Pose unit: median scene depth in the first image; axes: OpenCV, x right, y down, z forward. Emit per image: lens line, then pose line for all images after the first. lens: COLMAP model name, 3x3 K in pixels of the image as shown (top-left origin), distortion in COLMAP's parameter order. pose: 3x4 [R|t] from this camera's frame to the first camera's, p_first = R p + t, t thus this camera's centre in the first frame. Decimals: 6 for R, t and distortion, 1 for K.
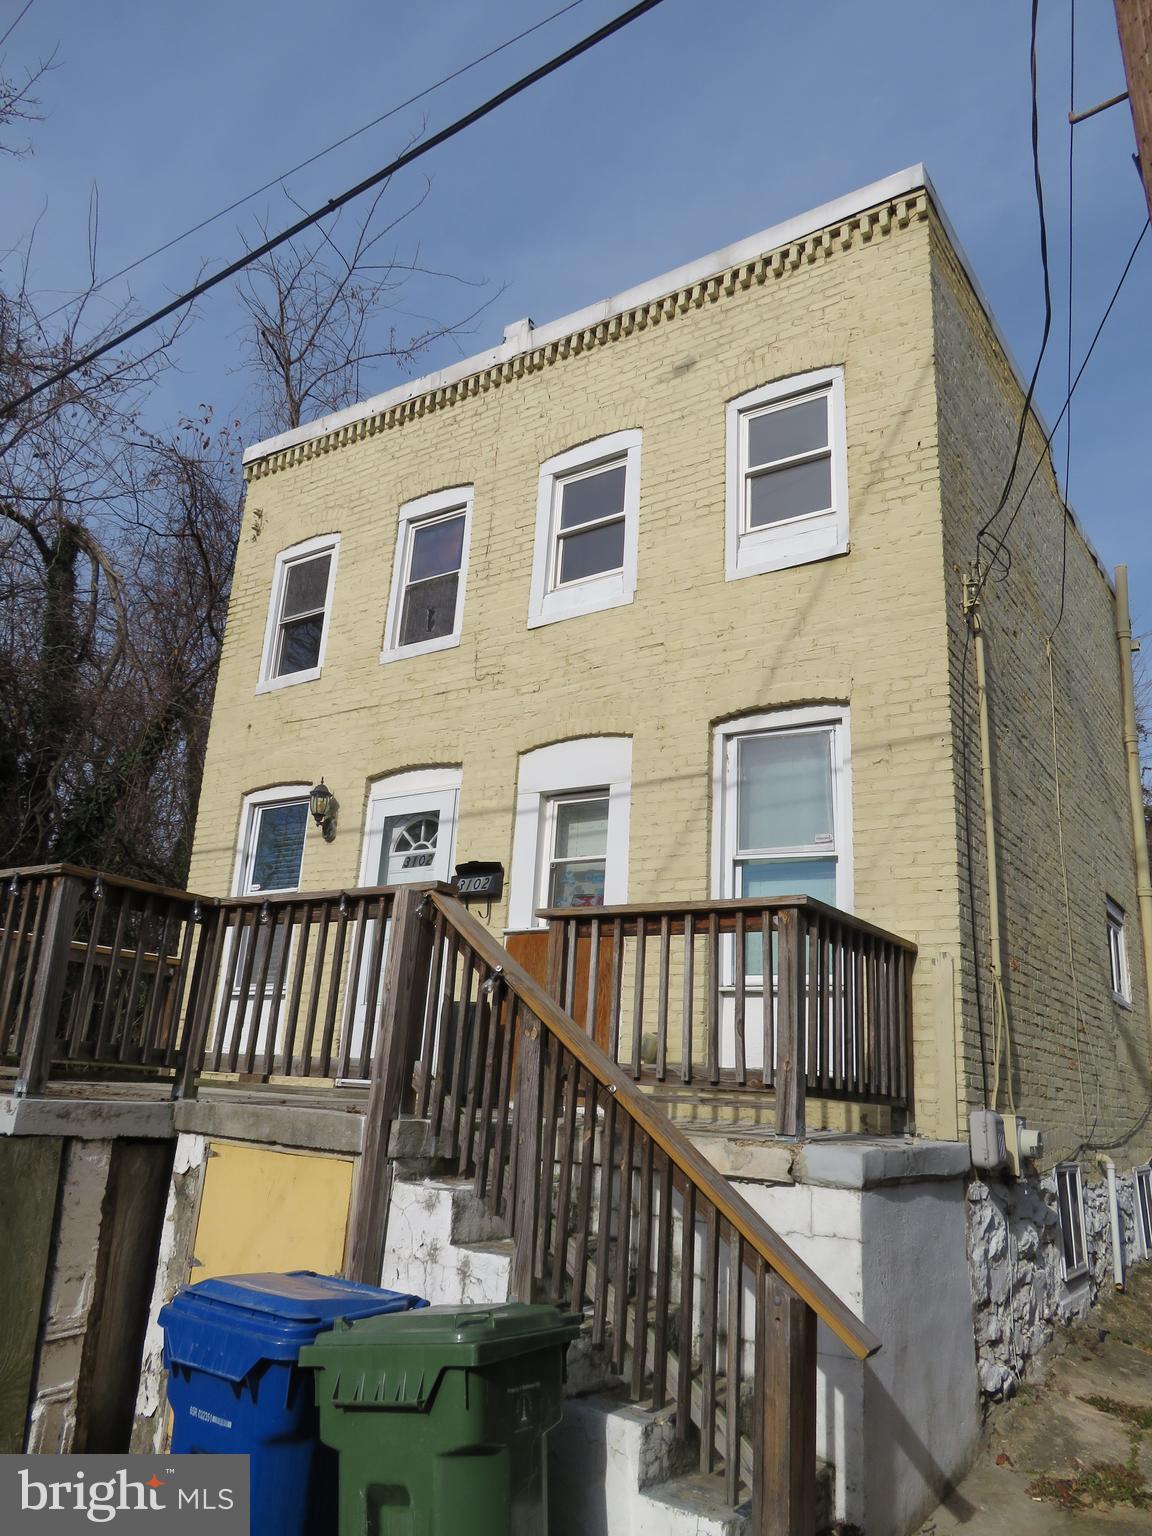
lens RADIAL K [[1087.1, 0, 576.2], [0, 1087.1, 767.3], [0, 0, 1]] dist [-0.009918, -0.000037]
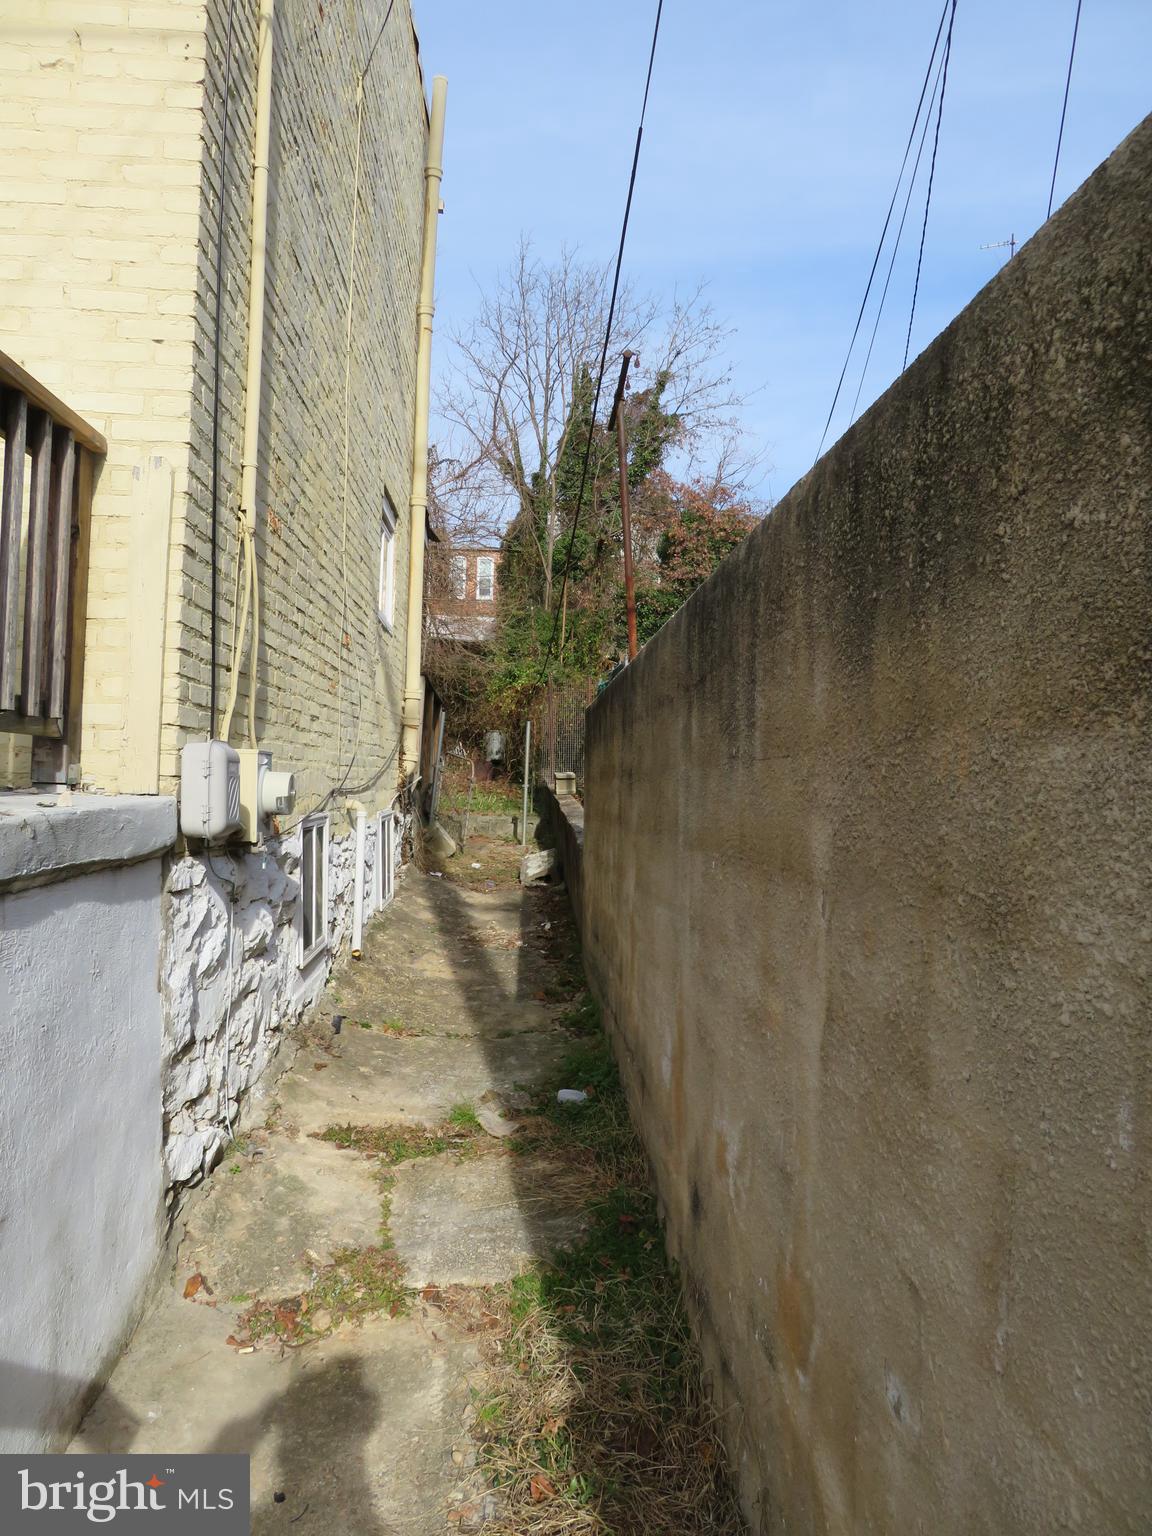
lens RADIAL K [[1087.1, 0, 577.0], [0, 1087.1, 766.4], [0, 0, 1]] dist [-0.009918, -0.000037]
pose [[0.782600, -0.026679, 0.621953, 0.163561], [-0.166096, 0.953915, 0.249916, 0.146270], [-0.599958, -0.298889, 0.742103, 0.432707]]
